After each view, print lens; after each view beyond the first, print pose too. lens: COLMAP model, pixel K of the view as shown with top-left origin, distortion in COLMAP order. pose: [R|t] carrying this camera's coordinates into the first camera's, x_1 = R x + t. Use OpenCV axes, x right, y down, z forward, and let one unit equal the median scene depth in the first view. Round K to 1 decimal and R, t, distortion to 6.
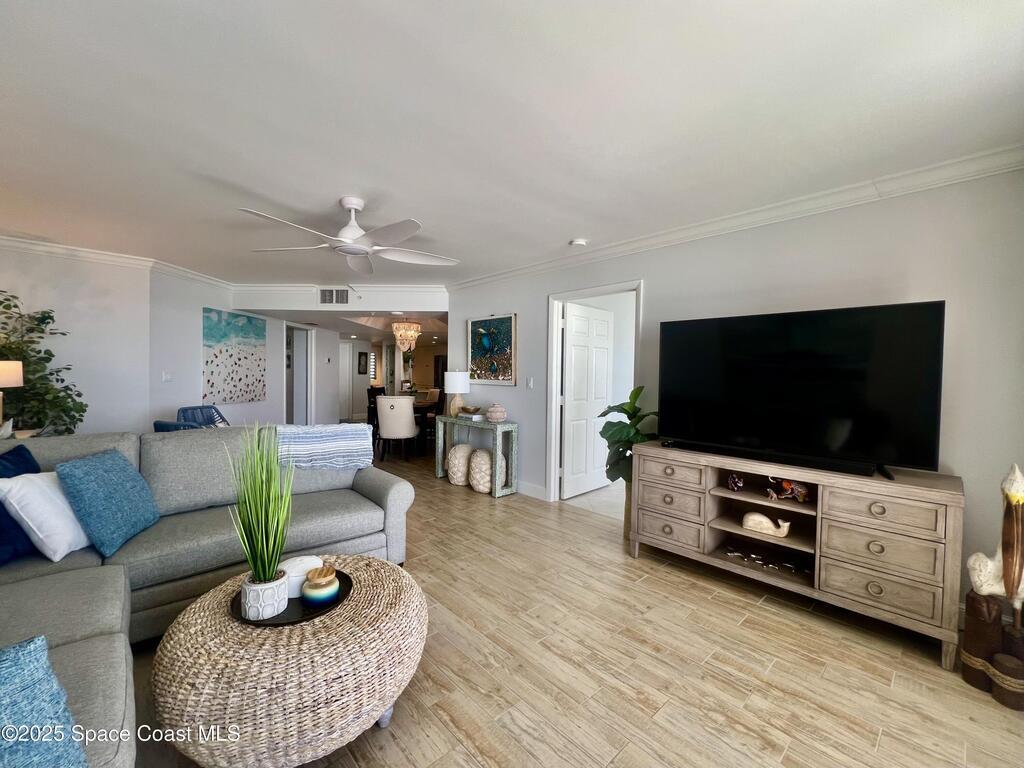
lens RADIAL K [[418.0, 0, 511.4], [0, 418.0, 382.6], [0, 0, 1]] dist [0.000205, 0.000297]
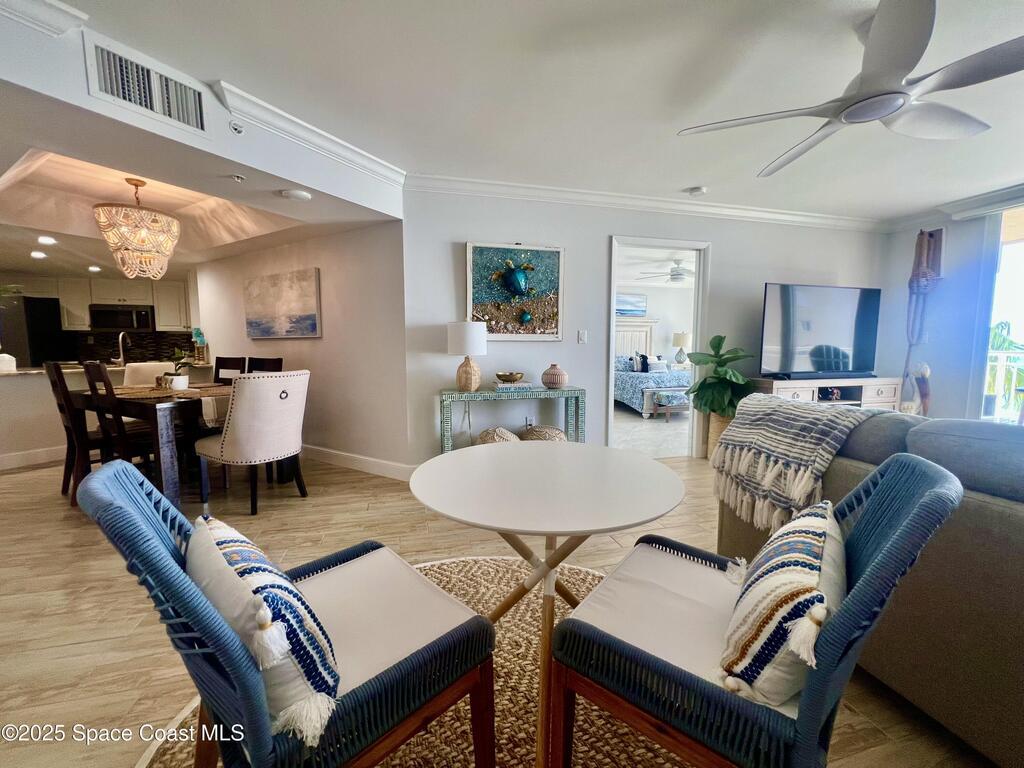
lens RADIAL K [[418.0, 0, 516.3], [0, 418.0, 386.5], [0, 0, 1]] dist [0.000205, 0.000297]
pose [[0.472539, -0.113328, 0.873993, -0.666293], [0.023512, 0.992966, 0.116043, -0.000470], [-0.880996, -0.034286, 0.471879, 0.620729]]
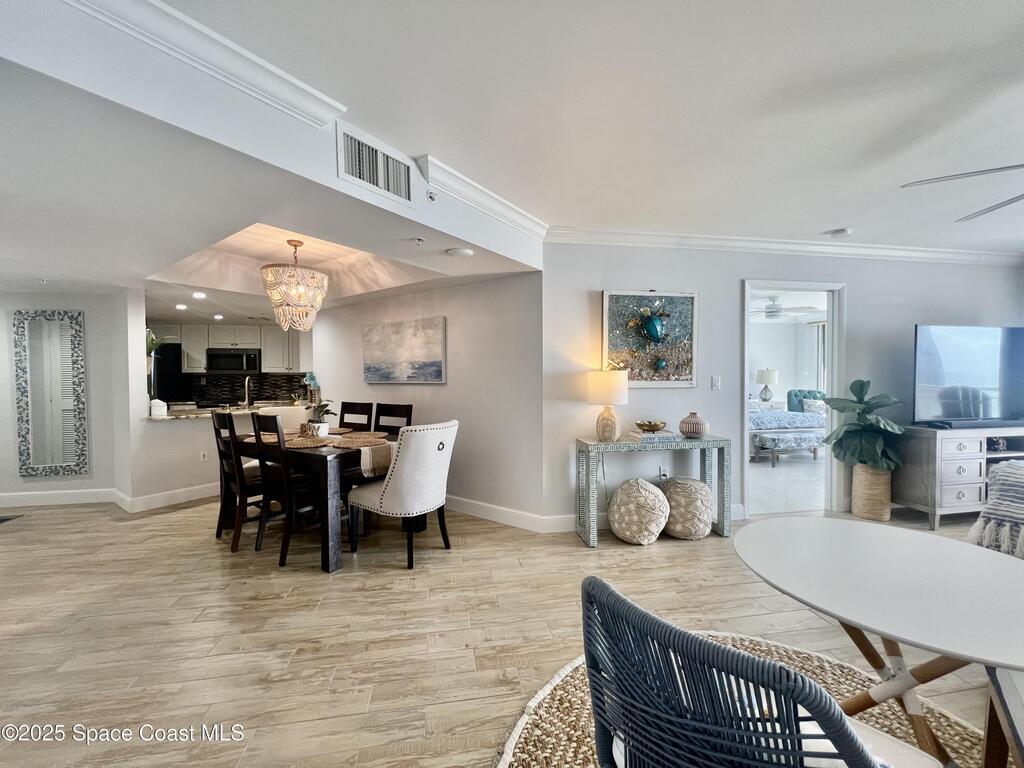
lens RADIAL K [[418.4, 0, 513.6], [0, 418.4, 385.1], [0, 0, 1]] dist [-0.001253, 0.000221]
pose [[0.544683, -0.047790, 0.837279, -0.738668], [0.028950, 0.998851, 0.038179, -0.032209], [-0.838142, 0.003443, 0.545441, 0.768394]]
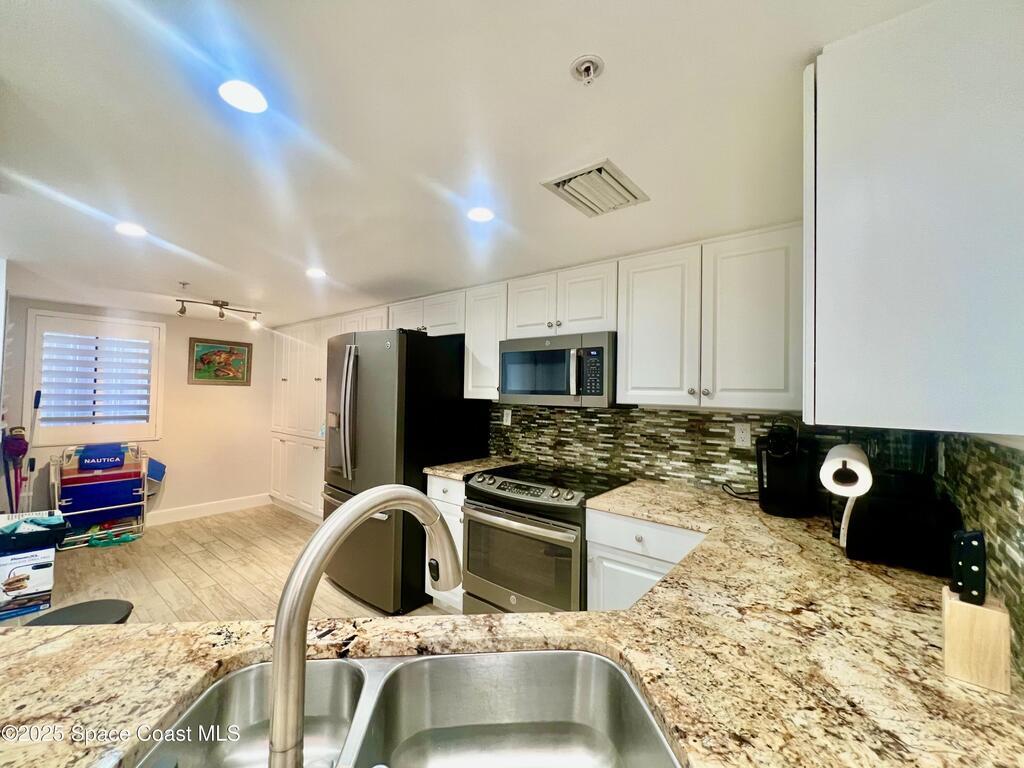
lens RADIAL K [[418.0, 0, 510.7], [0, 418.0, 382.0], [0, 0, 1]] dist [0.000205, 0.000297]
pose [[0.991697, -0.003275, 0.128553, -0.238619], [0.008237, 0.999241, -0.038083, -0.050345], [-0.128331, 0.038825, 0.990971, 1.721363]]
